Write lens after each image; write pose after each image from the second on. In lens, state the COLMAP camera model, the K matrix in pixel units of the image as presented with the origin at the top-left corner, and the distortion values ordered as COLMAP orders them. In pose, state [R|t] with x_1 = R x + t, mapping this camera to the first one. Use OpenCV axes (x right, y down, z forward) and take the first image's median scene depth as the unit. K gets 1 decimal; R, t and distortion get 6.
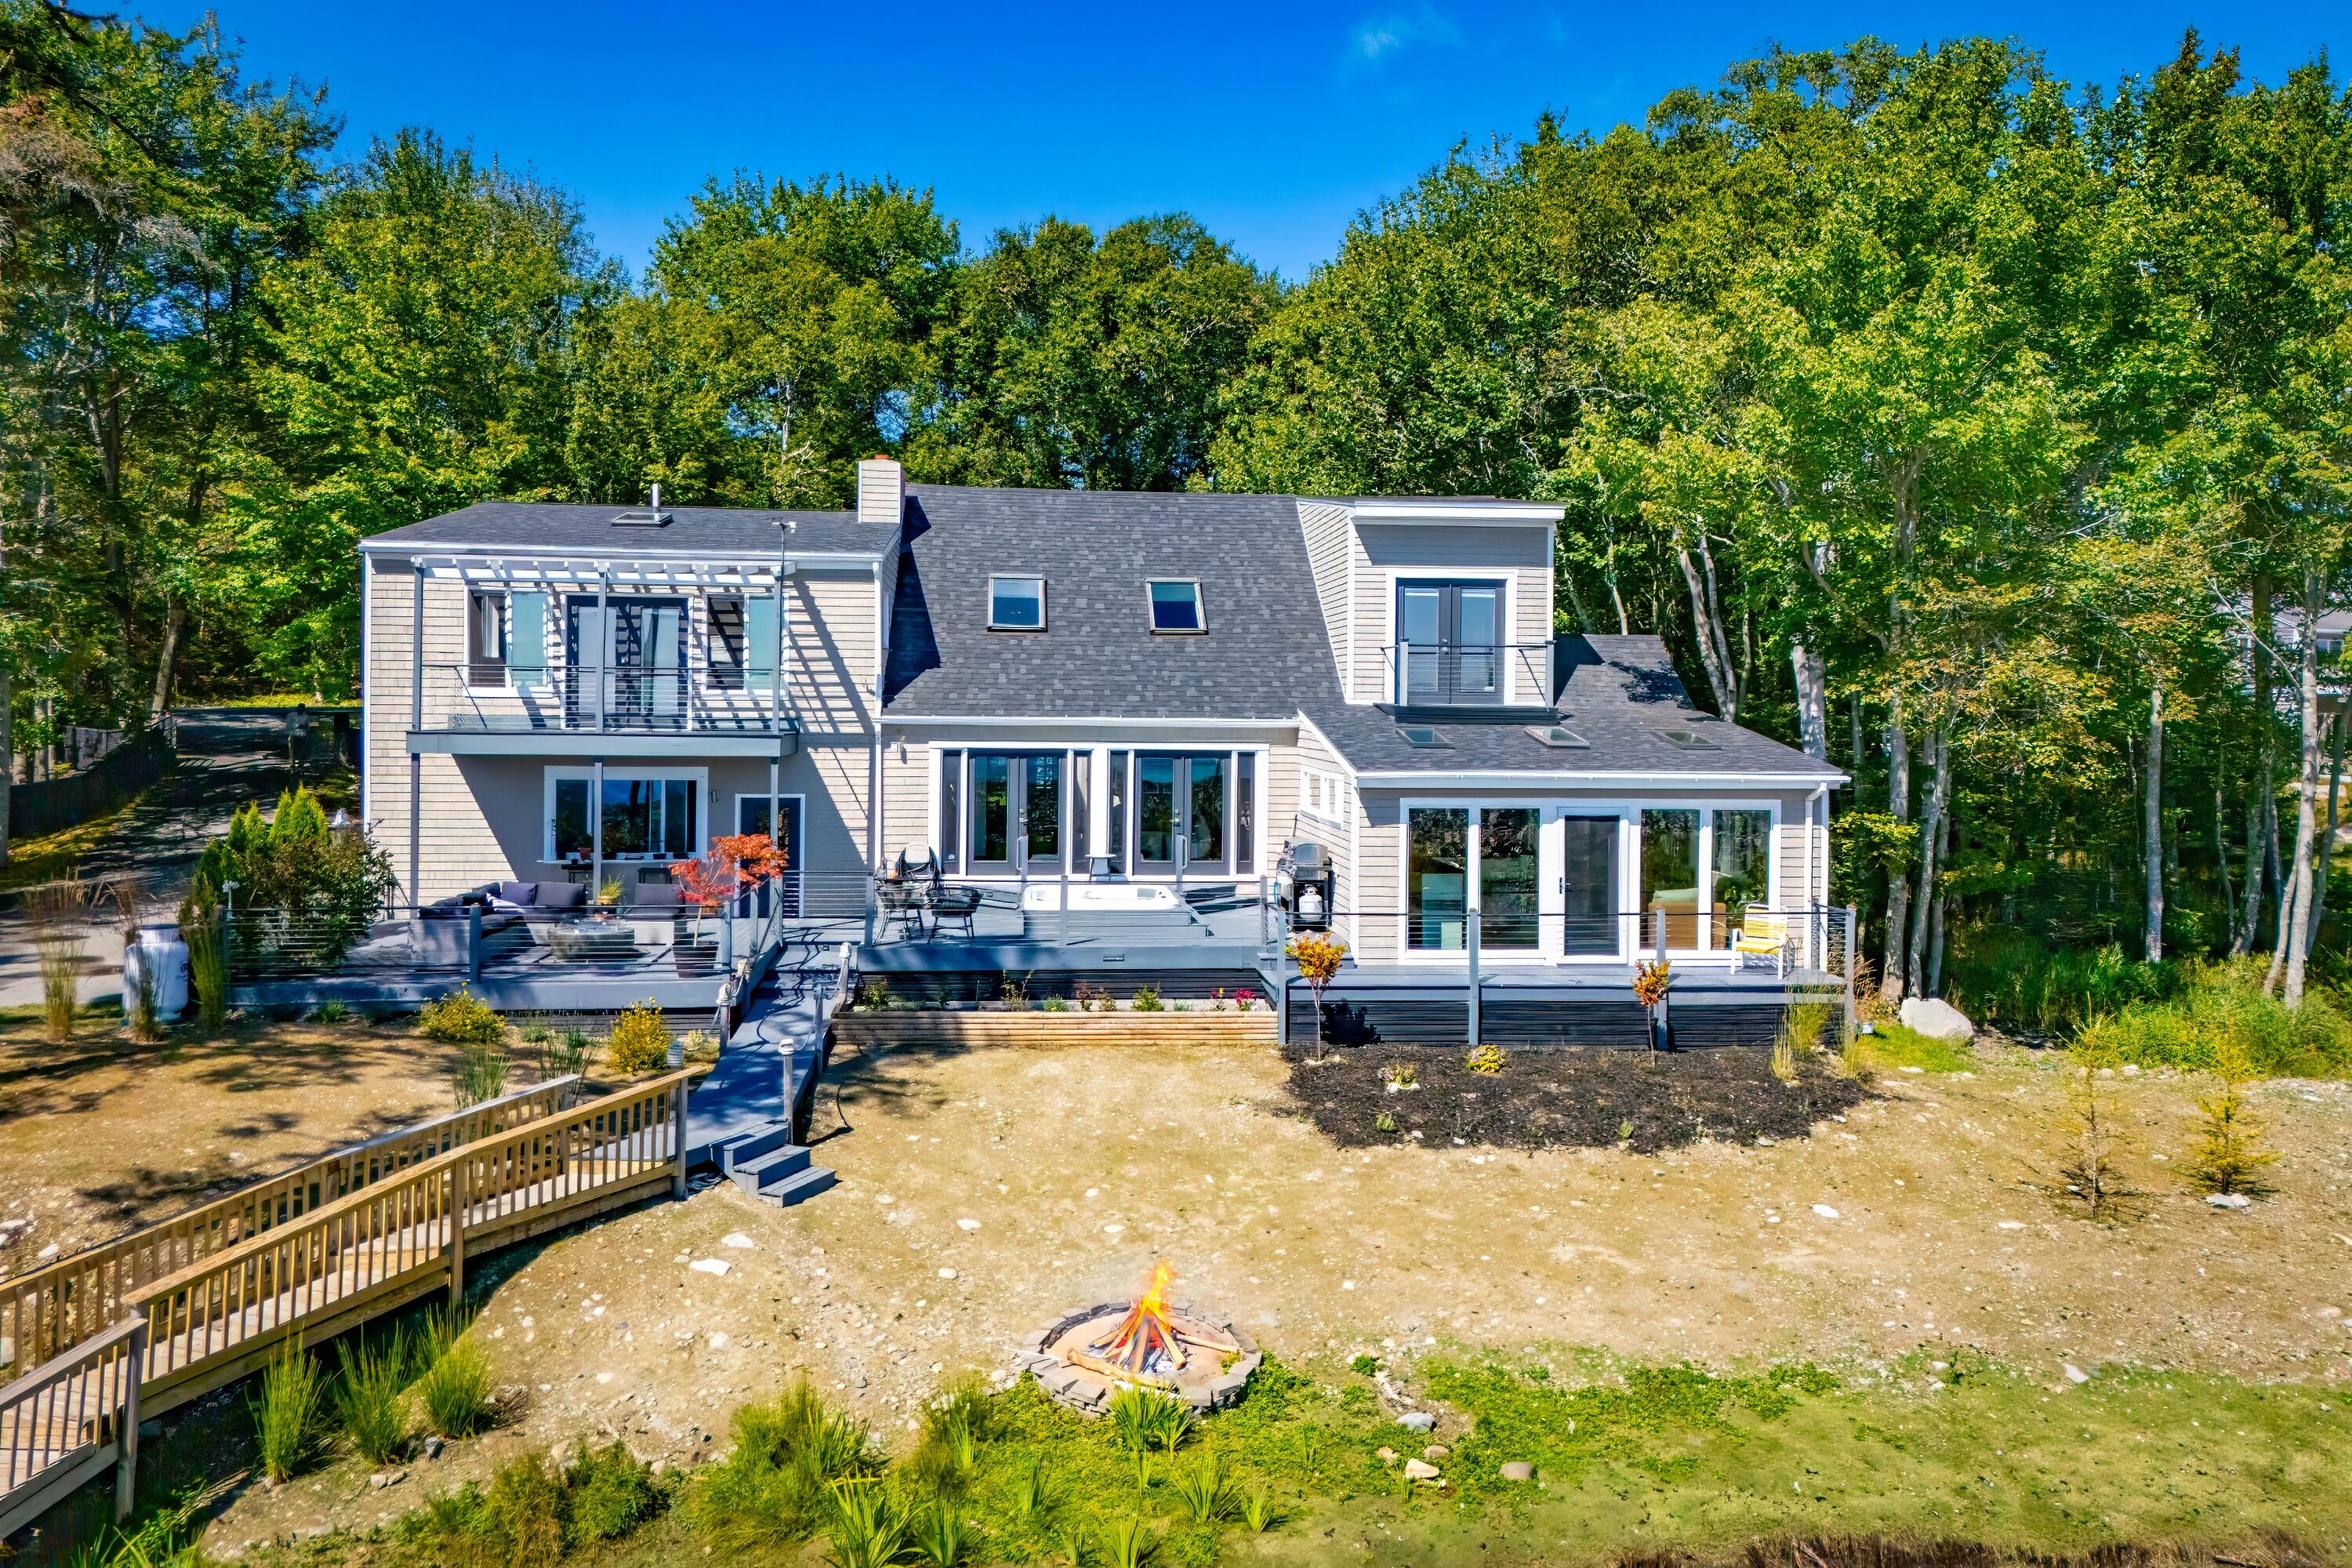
lens RADIAL K [[1727.3, 0, 1184.7], [0, 1727.3, 751.2], [0, 0, 1]] dist [0.083971, -0.076953]
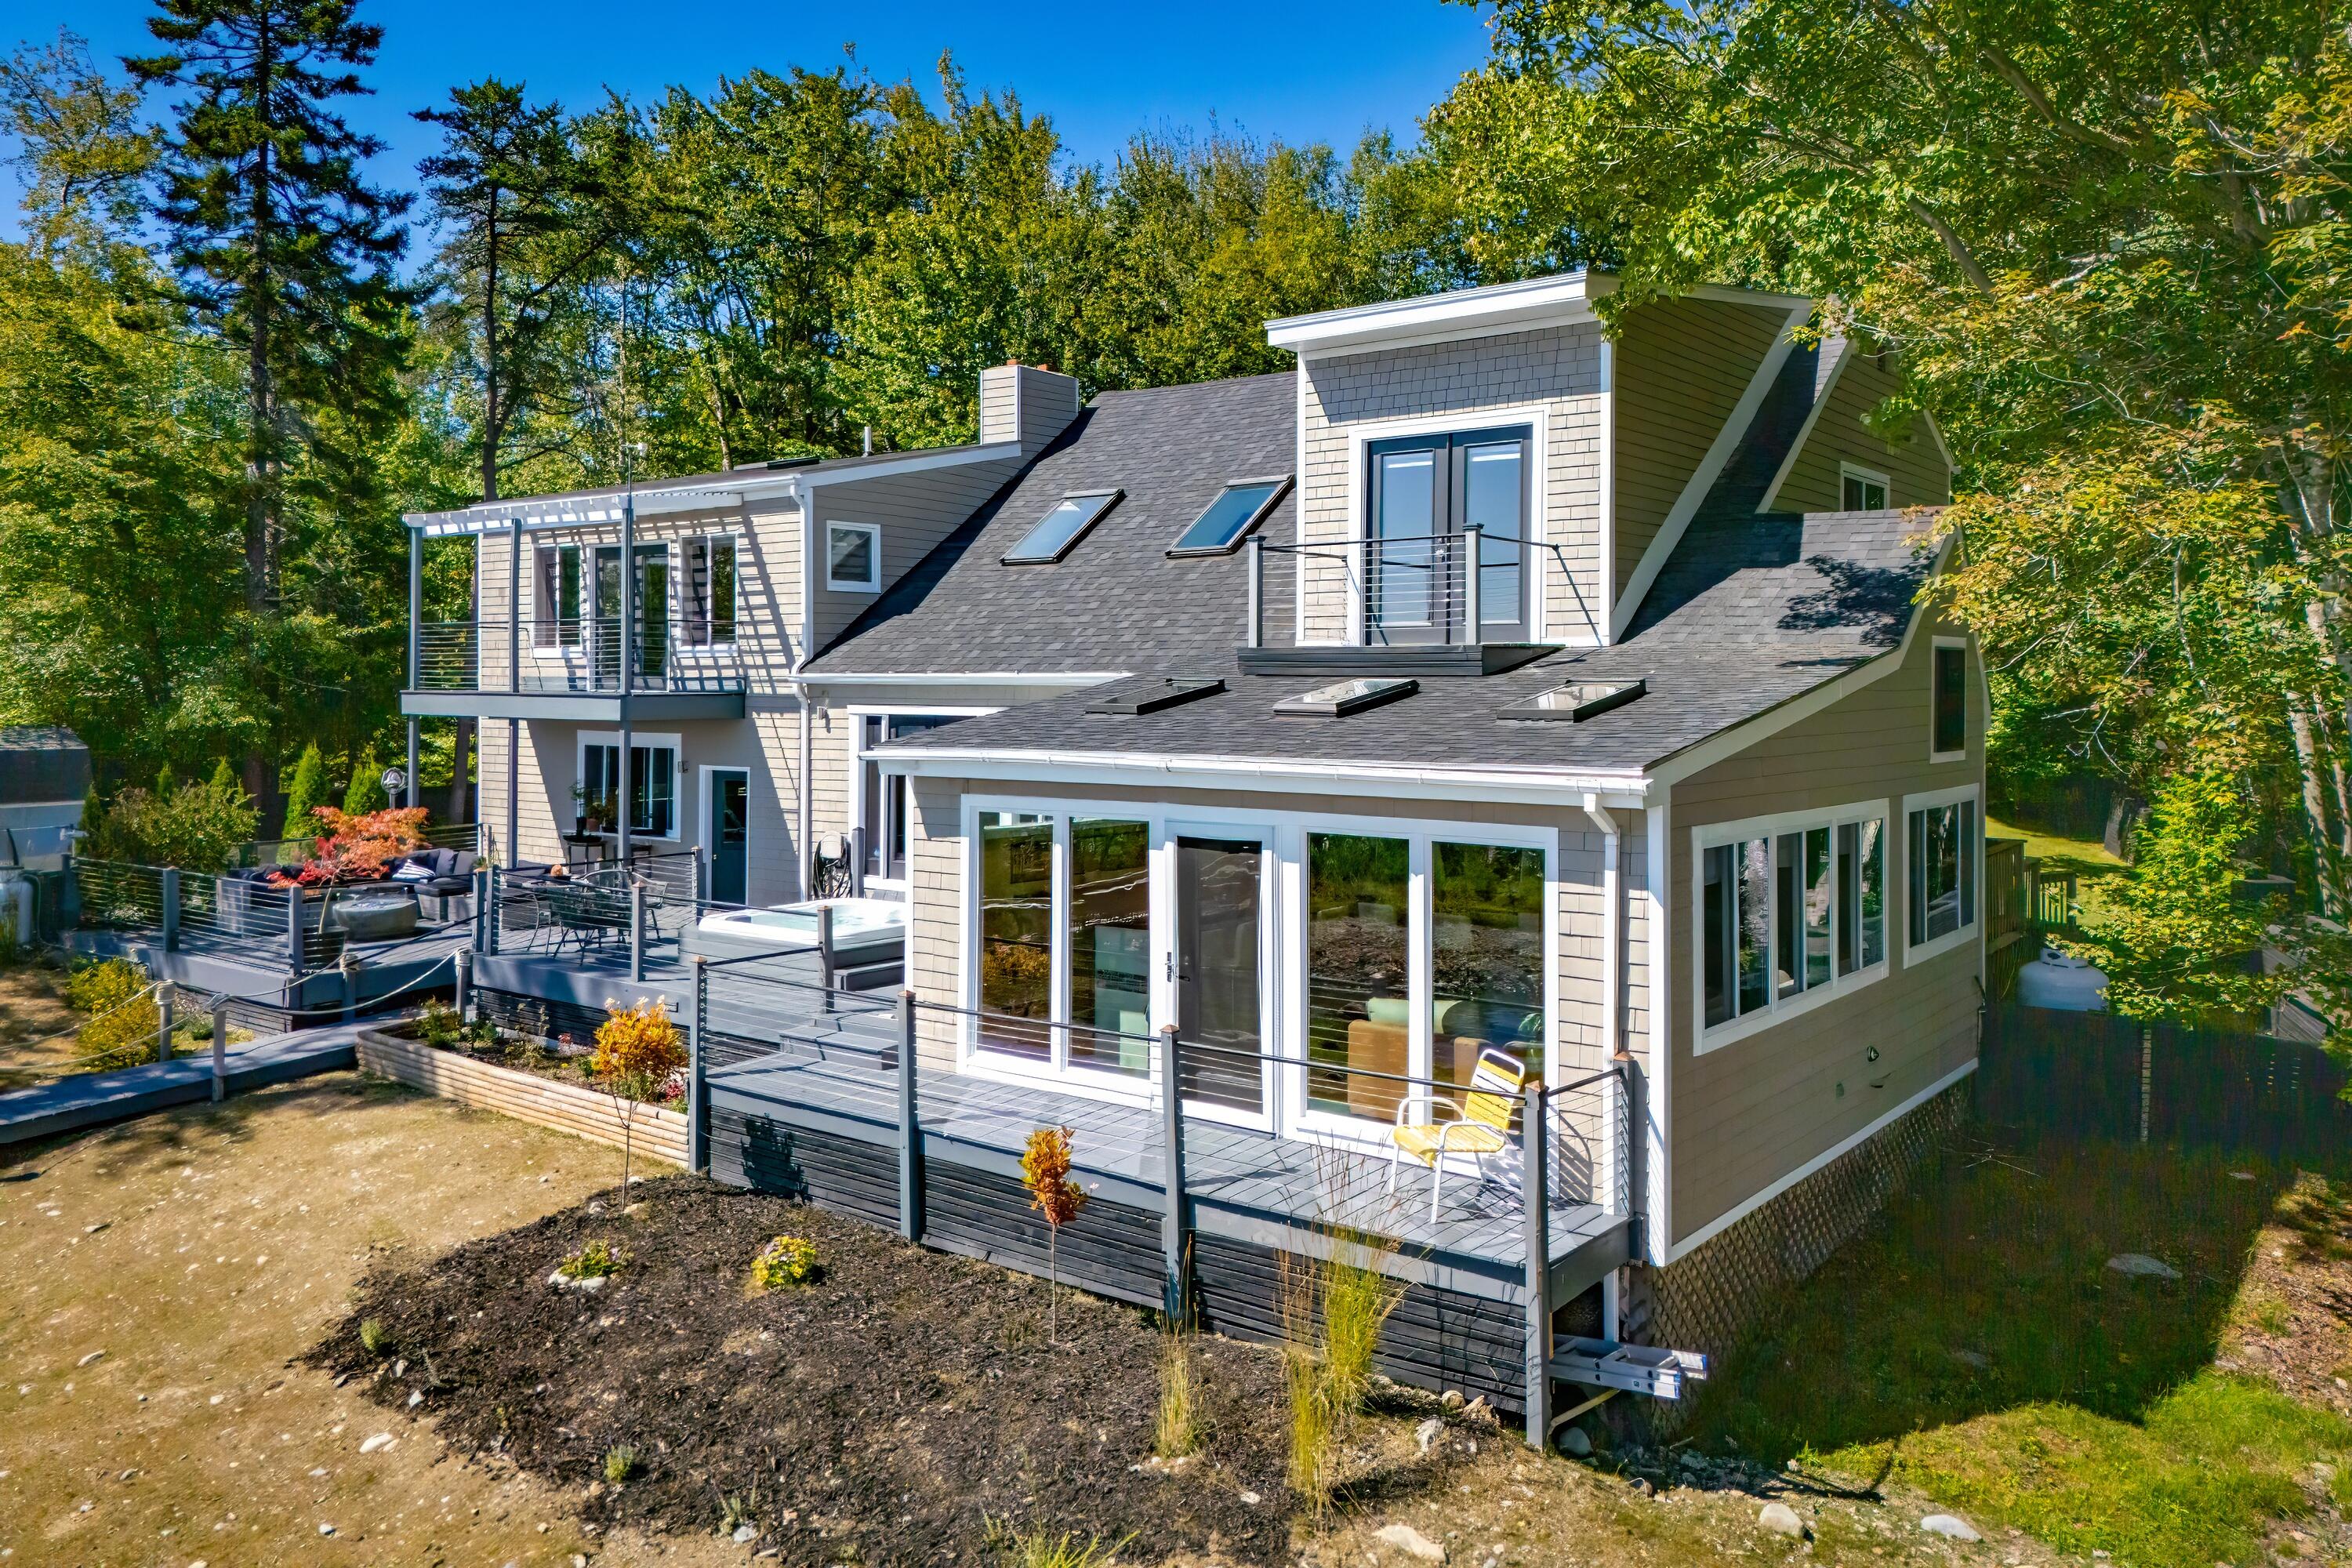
lens RADIAL K [[1727.3, 0, 1183.4], [0, 1727.3, 695.7], [0, 0, 1]] dist [0.083971, -0.076953]
pose [[0.728241, -0.002940, -0.685315, 0.512864], [-0.014435, 0.999703, -0.019628, 0.003296], [0.685170, 0.024187, 0.727982, 0.530375]]
